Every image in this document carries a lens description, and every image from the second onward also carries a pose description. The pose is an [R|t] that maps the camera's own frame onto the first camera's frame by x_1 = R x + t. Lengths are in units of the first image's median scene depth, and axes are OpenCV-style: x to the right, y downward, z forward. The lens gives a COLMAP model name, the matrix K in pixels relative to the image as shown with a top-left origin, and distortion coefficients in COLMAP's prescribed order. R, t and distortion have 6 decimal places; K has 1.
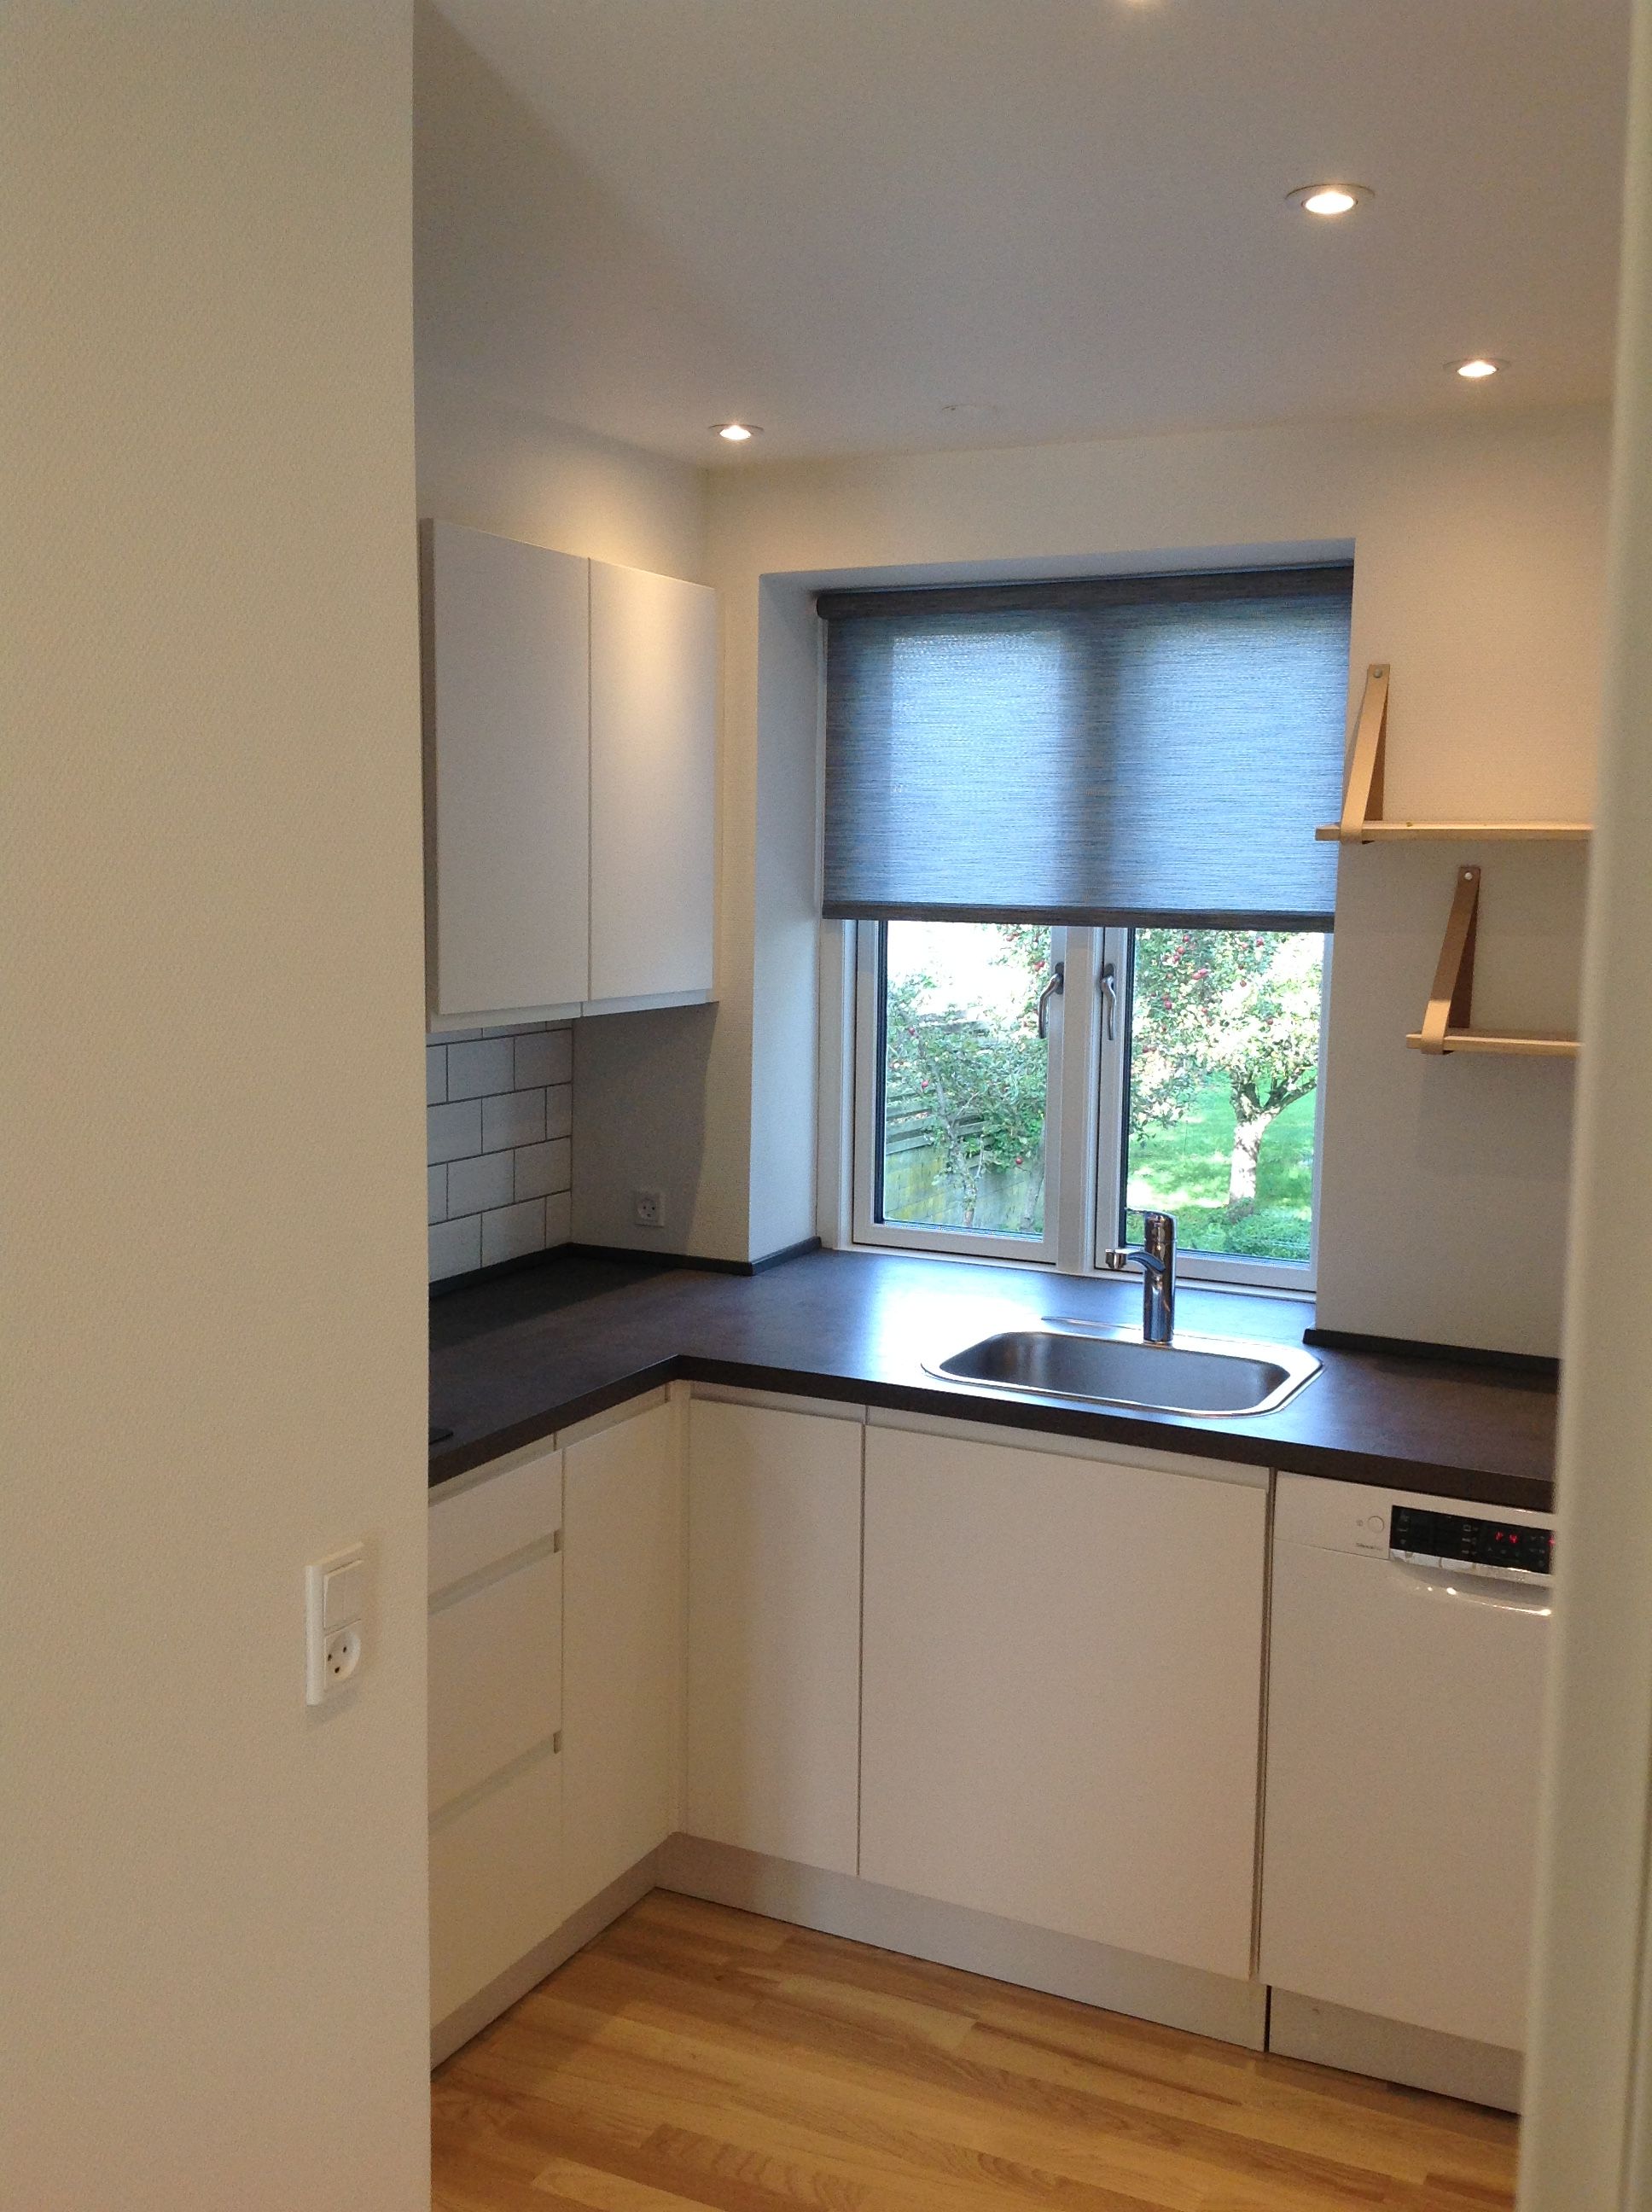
lens RADIAL K [[1996.2, 0, 818.9], [0, 1996.2, 1090.1], [0, 0, 1]] dist [0.123543, -0.272675]
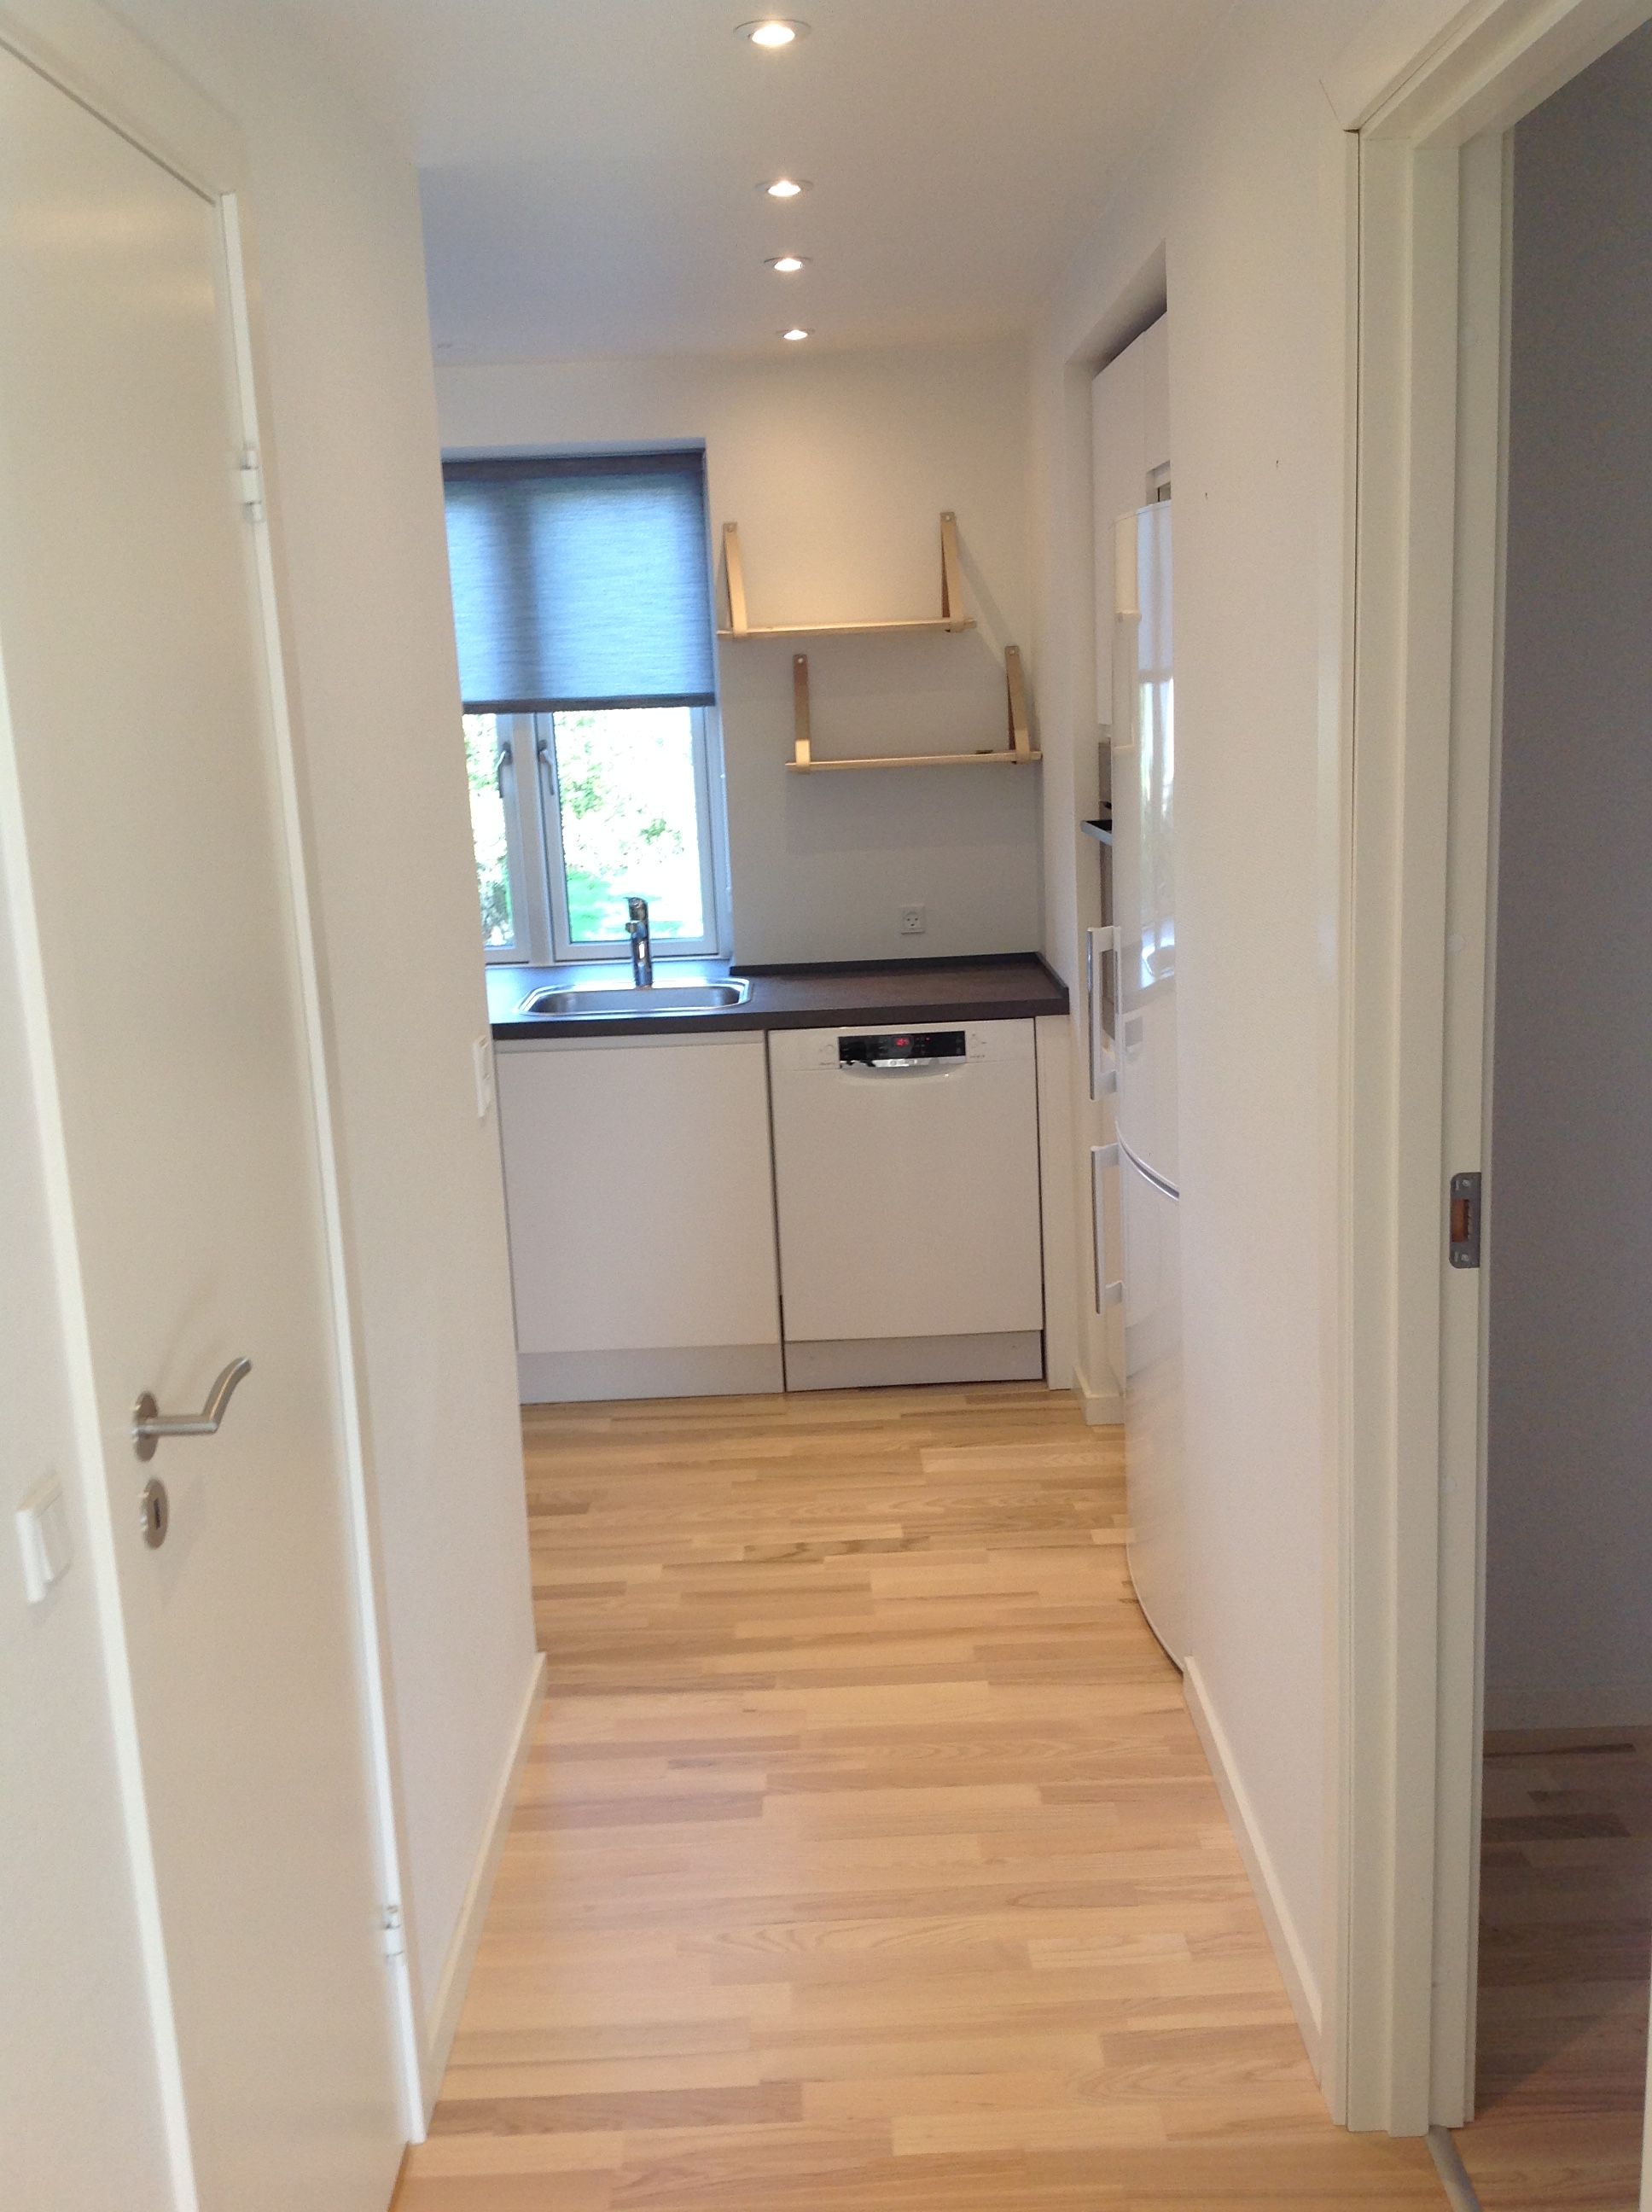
lens RADIAL K [[1996.2, 0, 818.9], [0, 1996.2, 1090.1], [0, 0, 1]] dist [0.123543, -0.272675]
pose [[0.884031, -0.144127, 0.444653, -0.377390], [0.106977, 0.988412, 0.107694, 0.052950], [-0.455022, -0.047637, 0.889205, -0.379539]]
